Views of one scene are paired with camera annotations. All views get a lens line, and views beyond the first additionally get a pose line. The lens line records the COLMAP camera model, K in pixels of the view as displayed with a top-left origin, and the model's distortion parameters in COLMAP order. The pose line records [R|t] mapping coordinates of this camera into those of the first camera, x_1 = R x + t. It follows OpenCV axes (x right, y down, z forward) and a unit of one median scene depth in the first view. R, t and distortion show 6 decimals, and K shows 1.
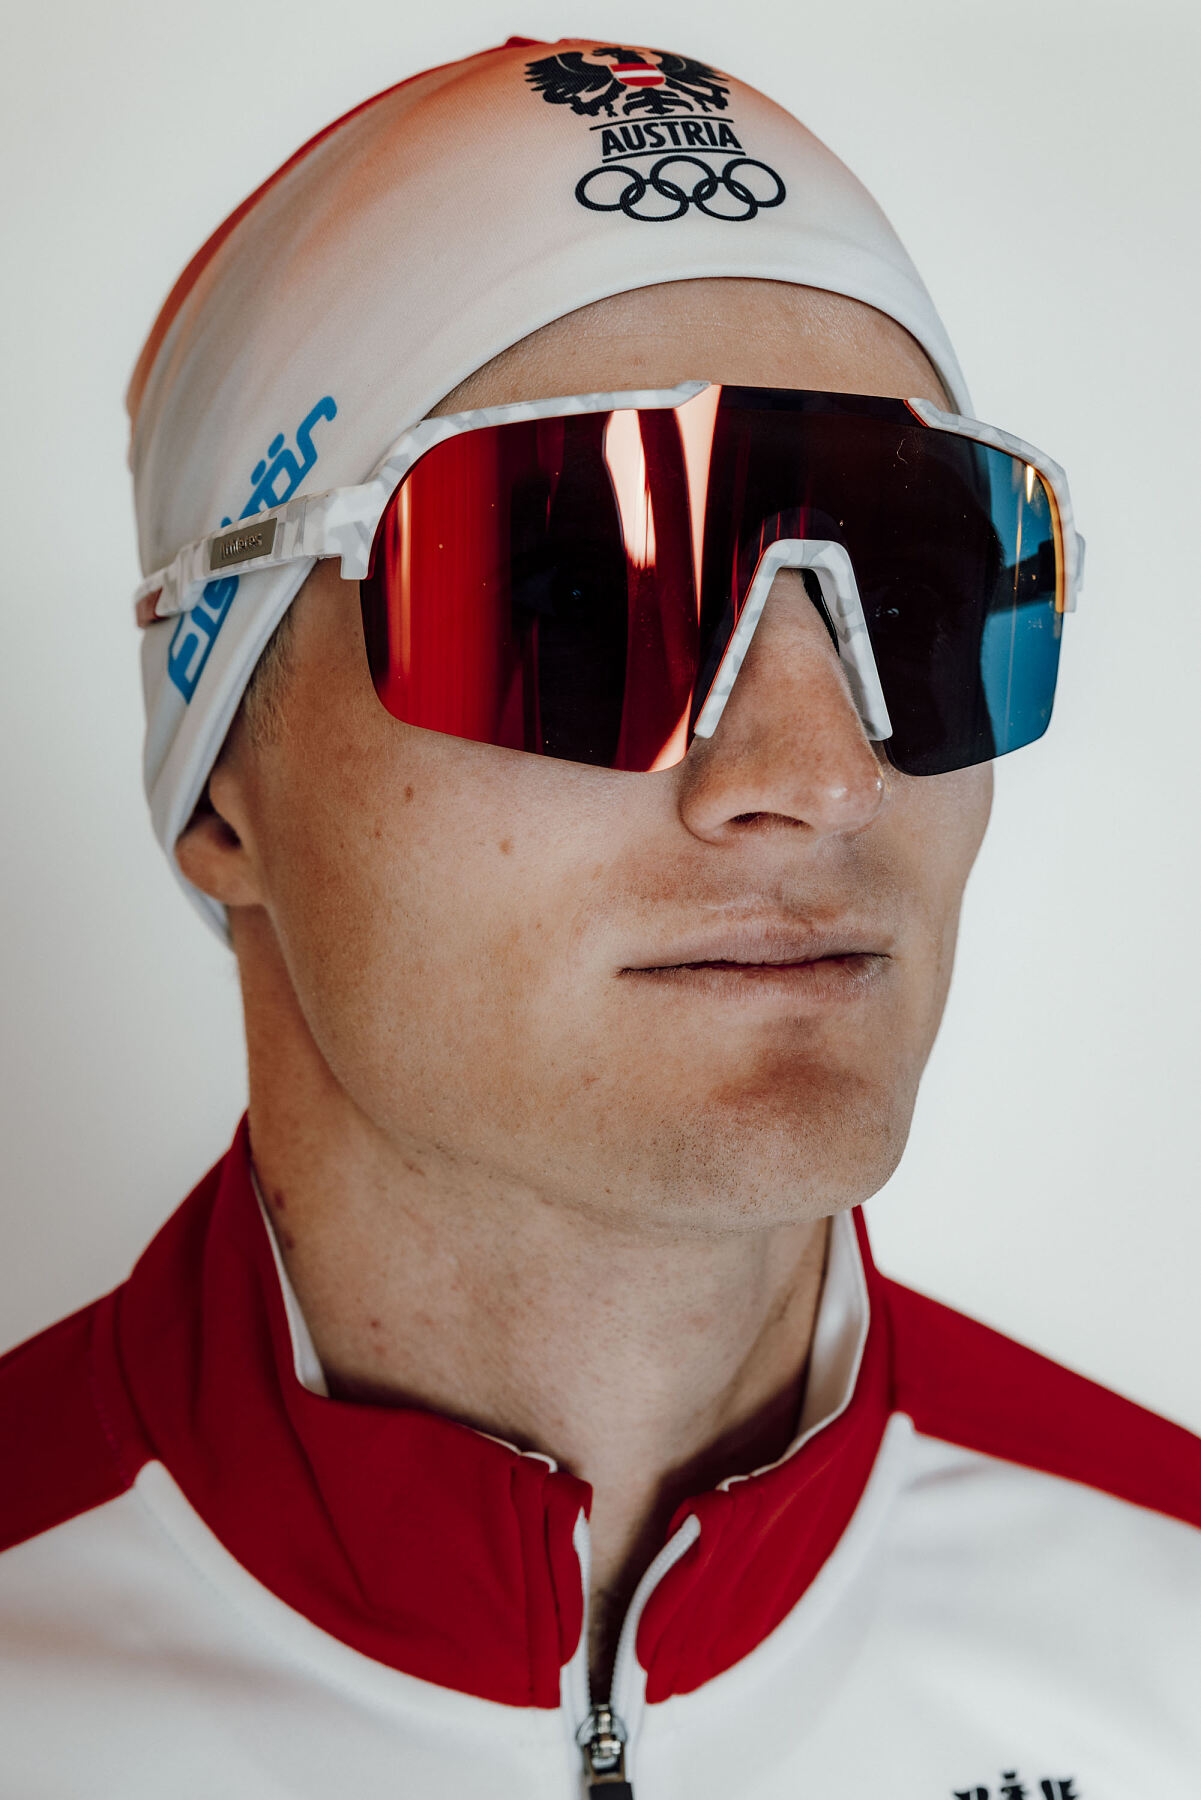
lens RADIAL K [[2415.4, 0, 600.5], [0, 2415.4, 900.0], [0, 0, 1]] dist [0.002121, -0.034003]
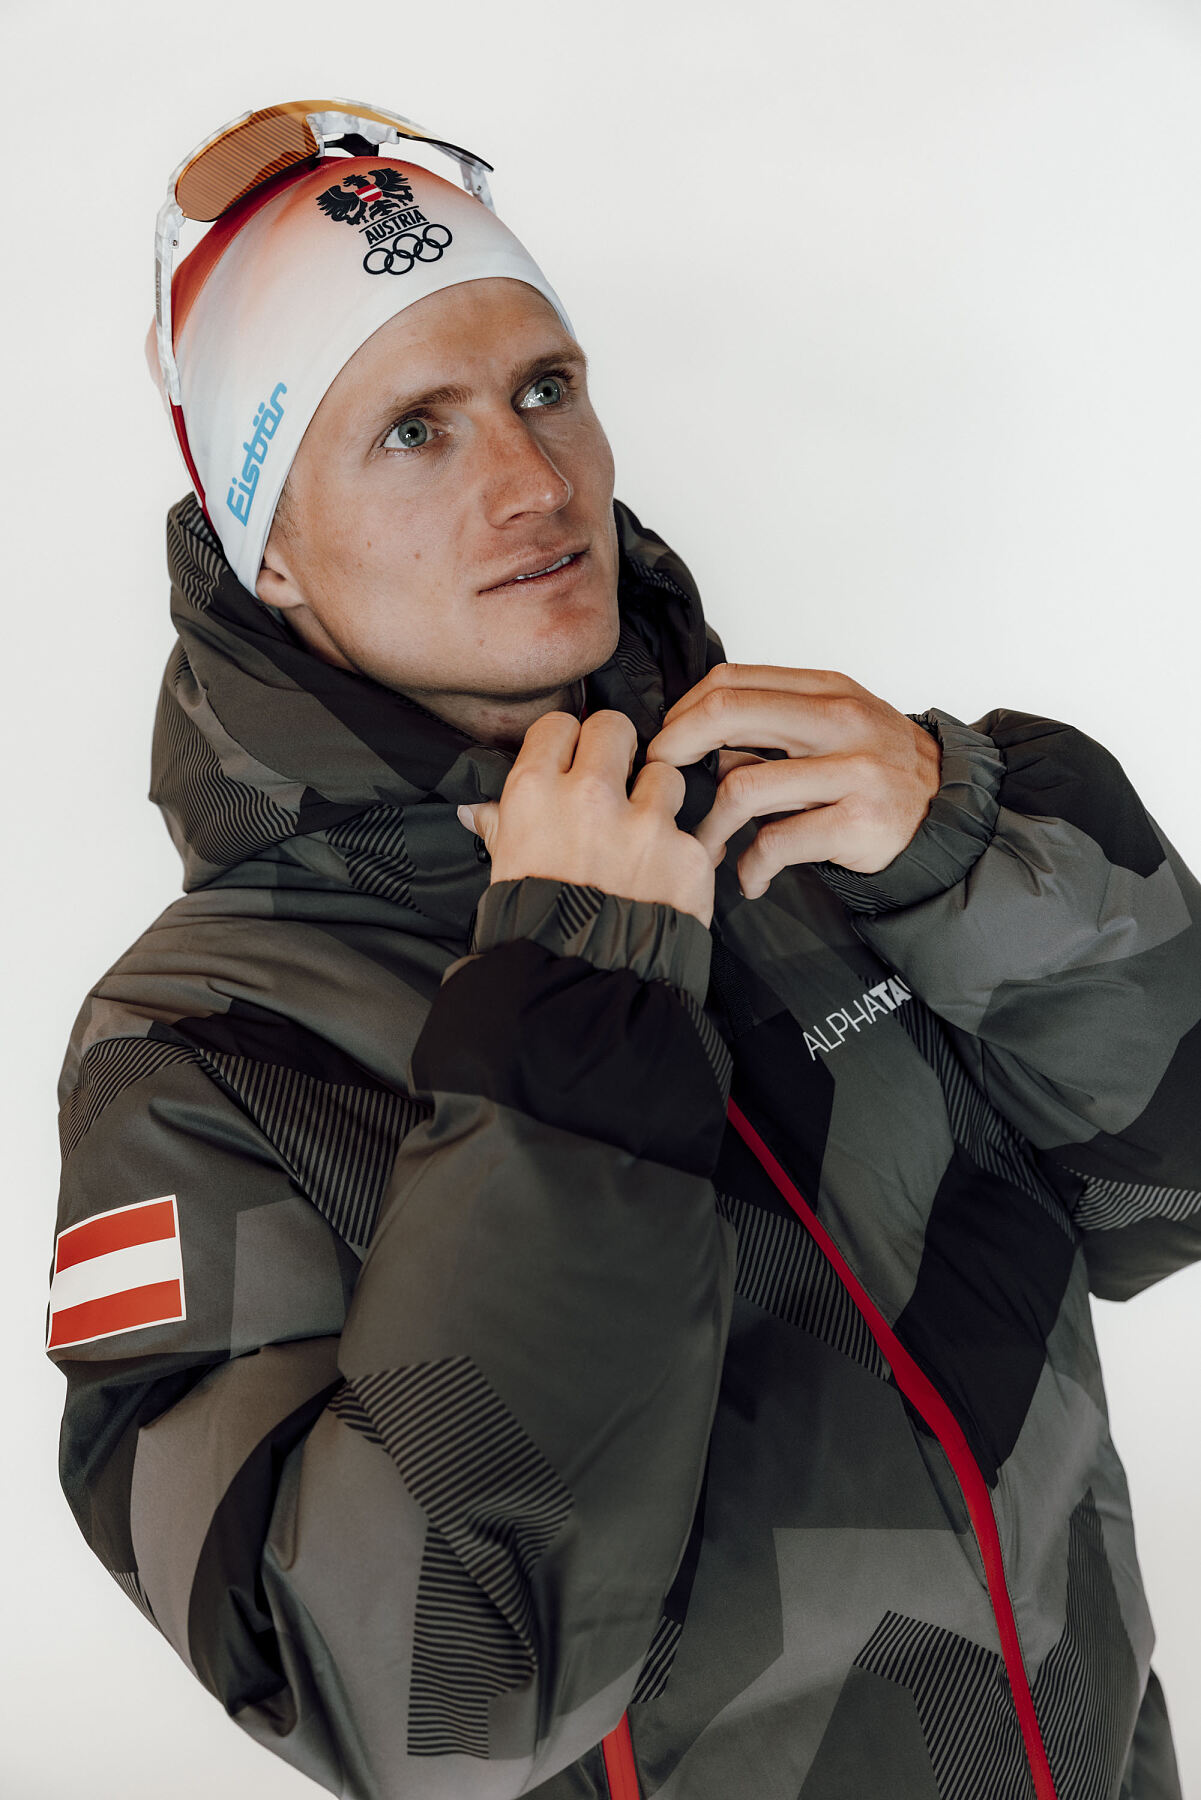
lens RADIAL K [[2463.6, 0, 600.5], [0, 2463.6, 900.0], [0, 0, 1]] dist [-0.099766, 0.723827]
pose [[0.953843, -0.291071, 0.073896, -0.137450], [0.264135, 0.930243, 0.254717, -0.263560], [-0.142881, -0.223442, 0.964188, -1.333370]]
